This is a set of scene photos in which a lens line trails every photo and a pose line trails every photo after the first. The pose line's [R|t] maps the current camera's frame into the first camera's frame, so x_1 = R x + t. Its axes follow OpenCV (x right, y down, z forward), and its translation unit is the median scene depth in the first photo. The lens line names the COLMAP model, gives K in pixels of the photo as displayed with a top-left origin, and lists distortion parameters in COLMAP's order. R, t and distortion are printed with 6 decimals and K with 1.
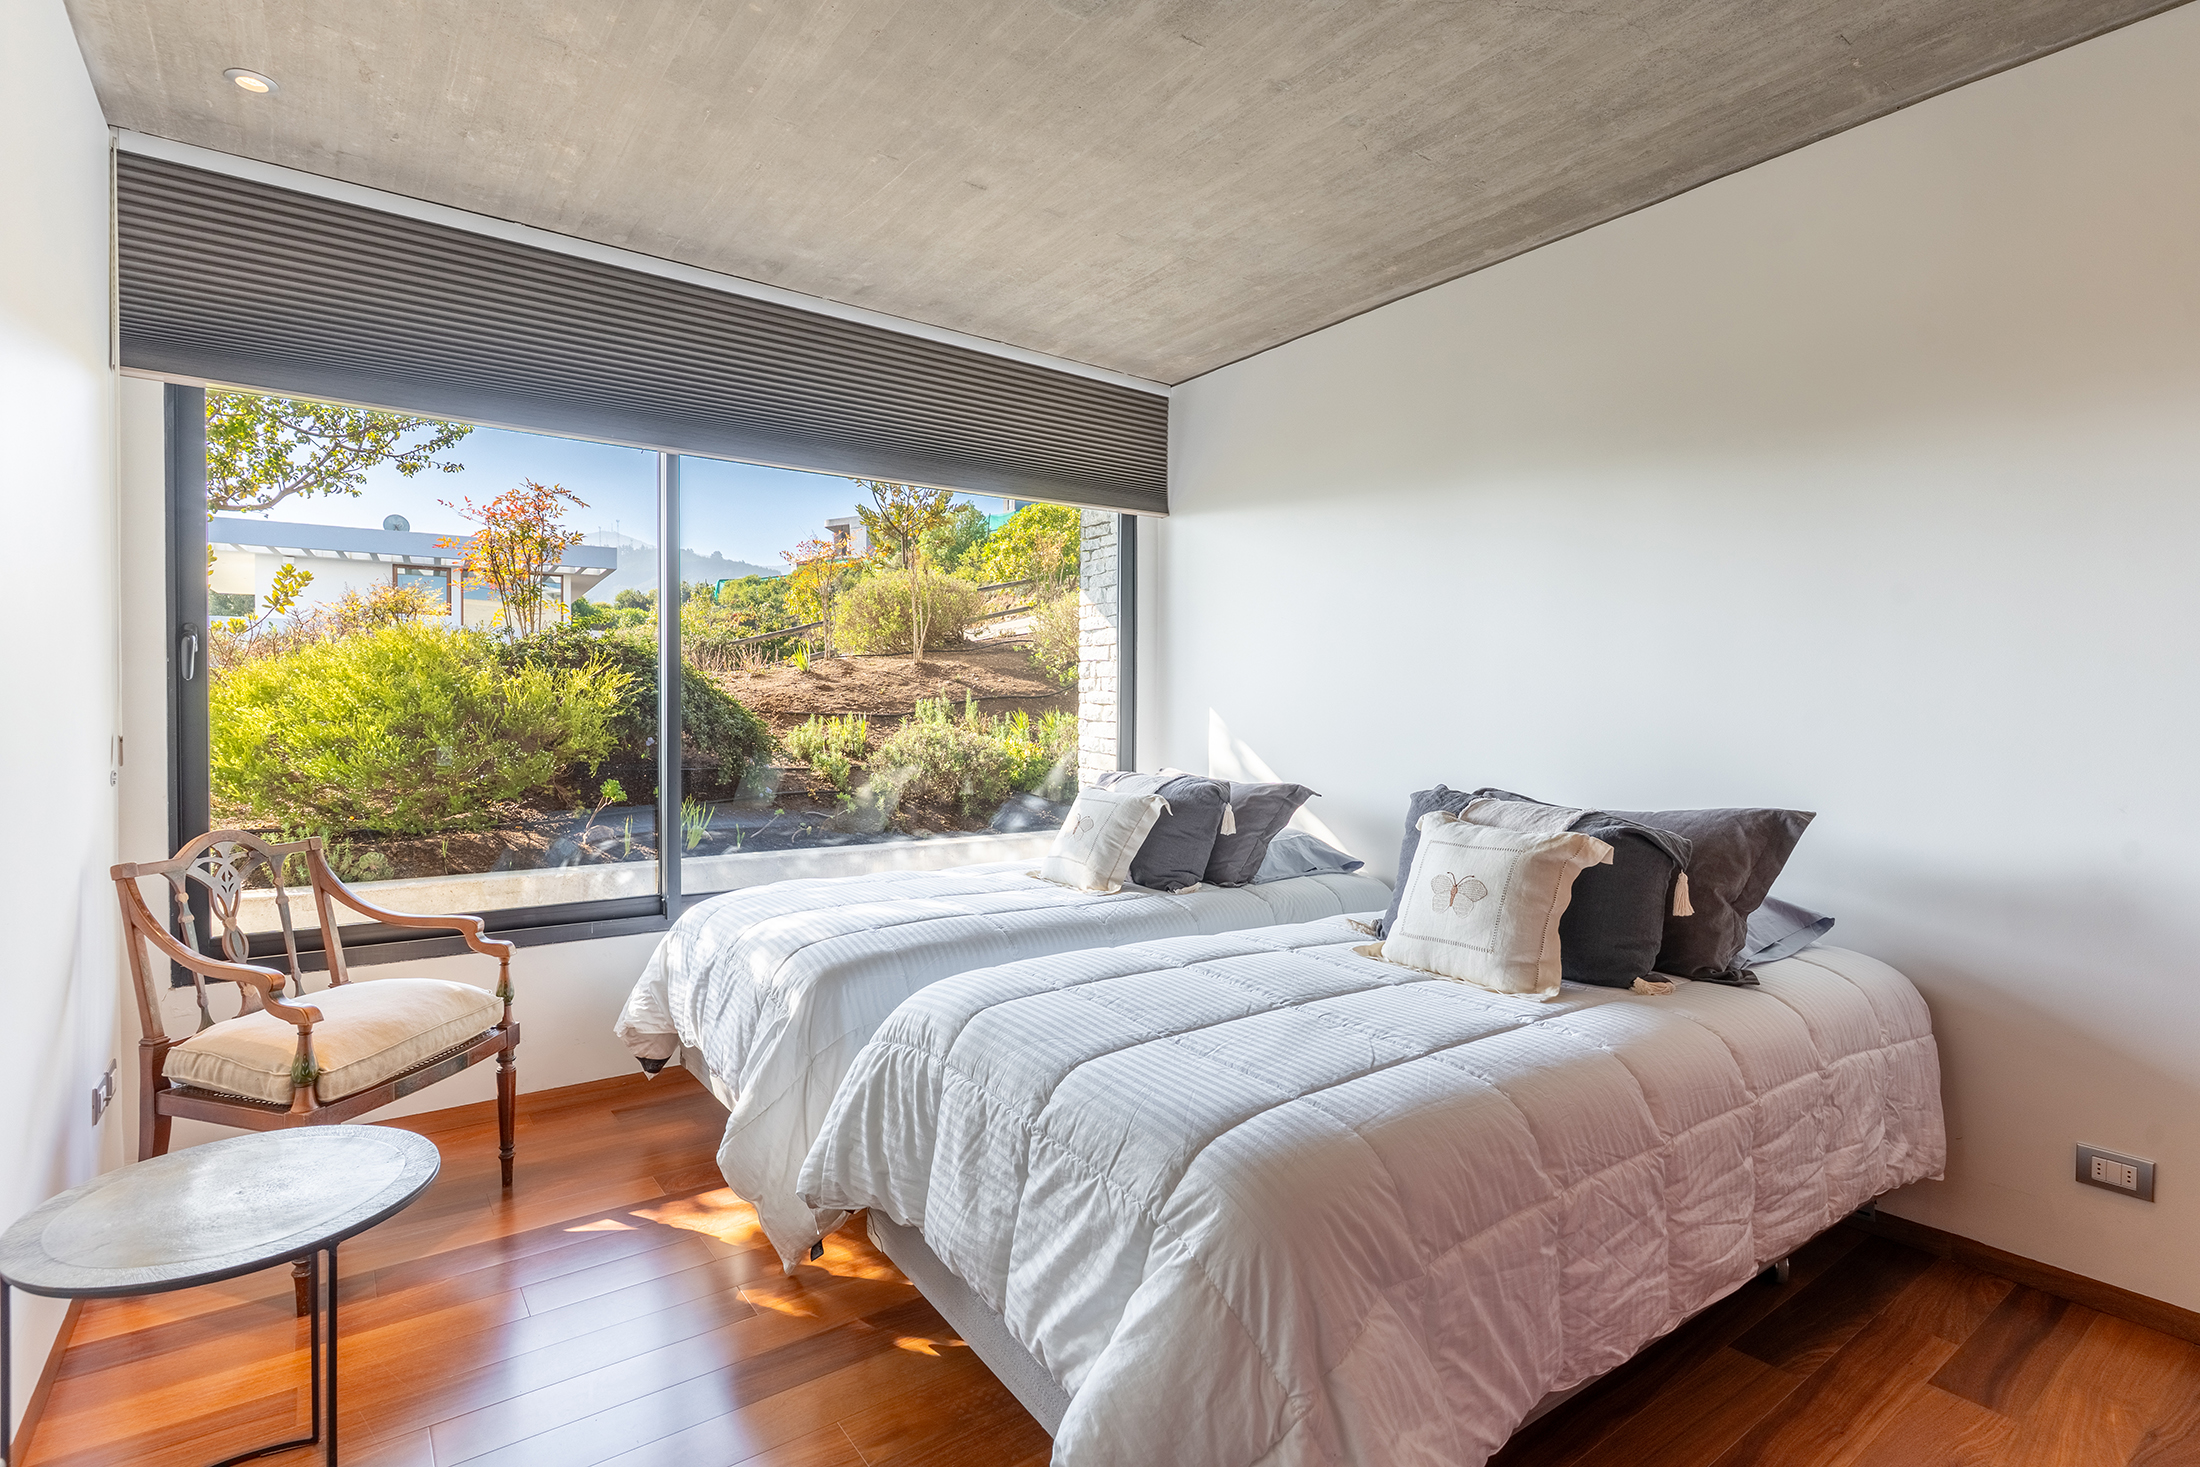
lens RADIAL K [[1065.8, 0, 1099.0], [0, 1065.8, 725.1], [0, 0, 1]] dist [0.000200, 0.000012]
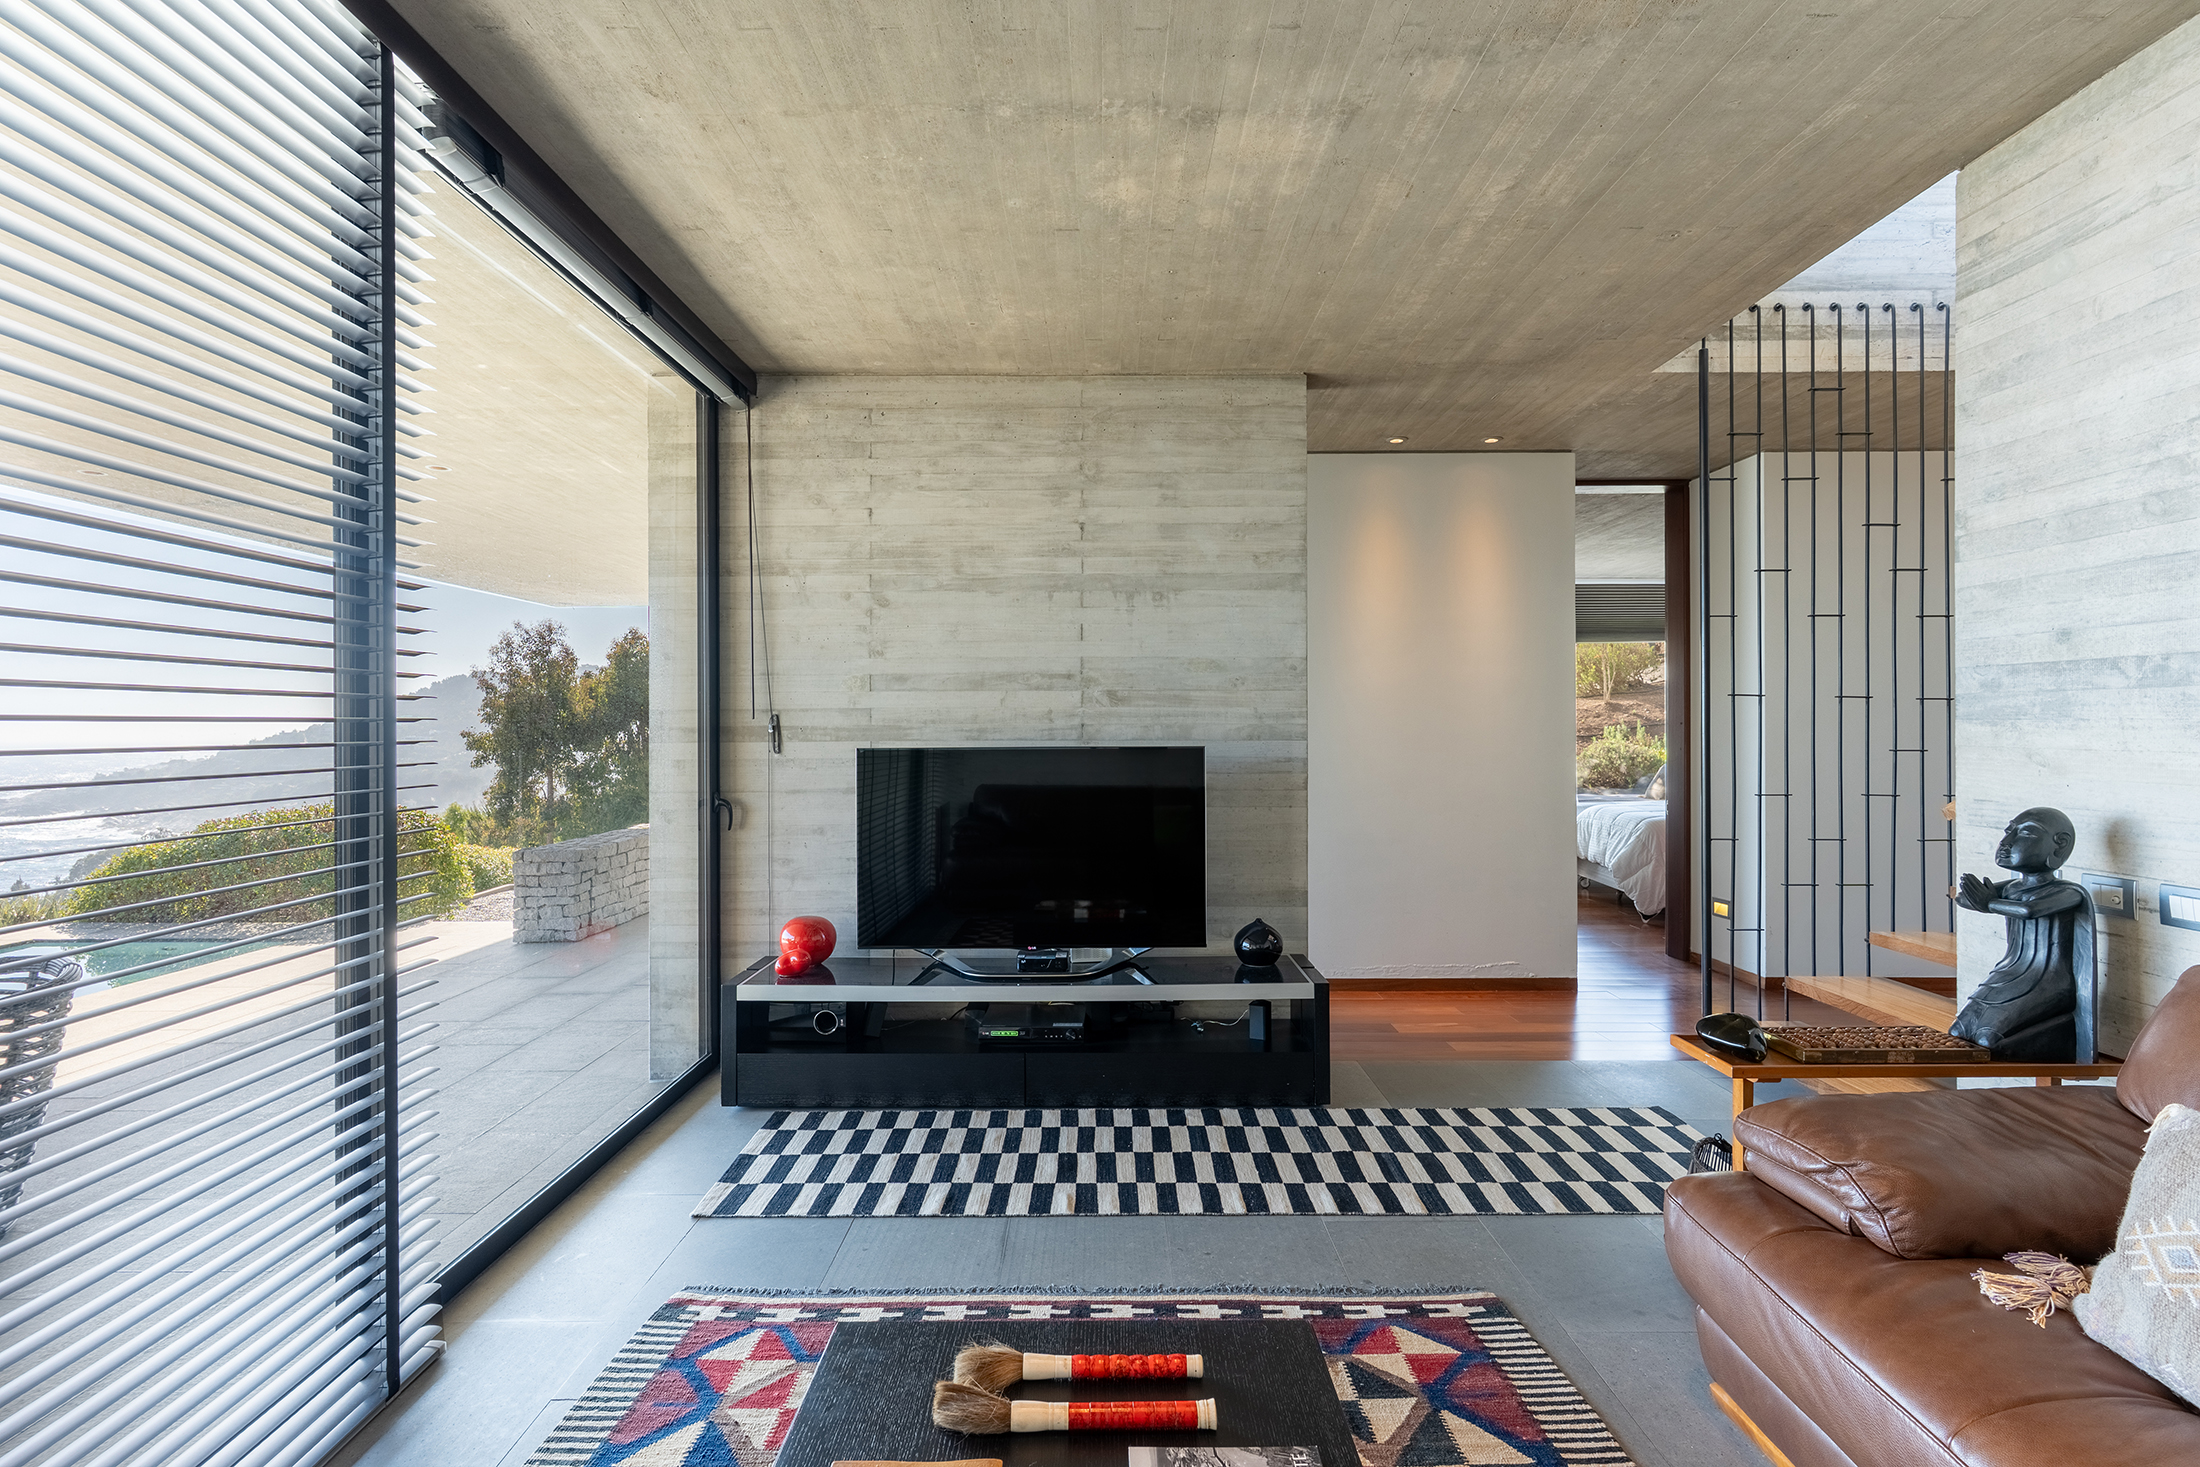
lens RADIAL K [[1065.8, 0, 1101.1], [0, 1065.8, 737.6], [0, 0, 1]] dist [0.000200, 0.000012]
pose [[0.807064, -0.005197, -0.590441, 0.162056], [-0.002267, 0.999927, -0.011900, 0.014182], [0.590459, 0.010942, 0.806993, -0.735605]]
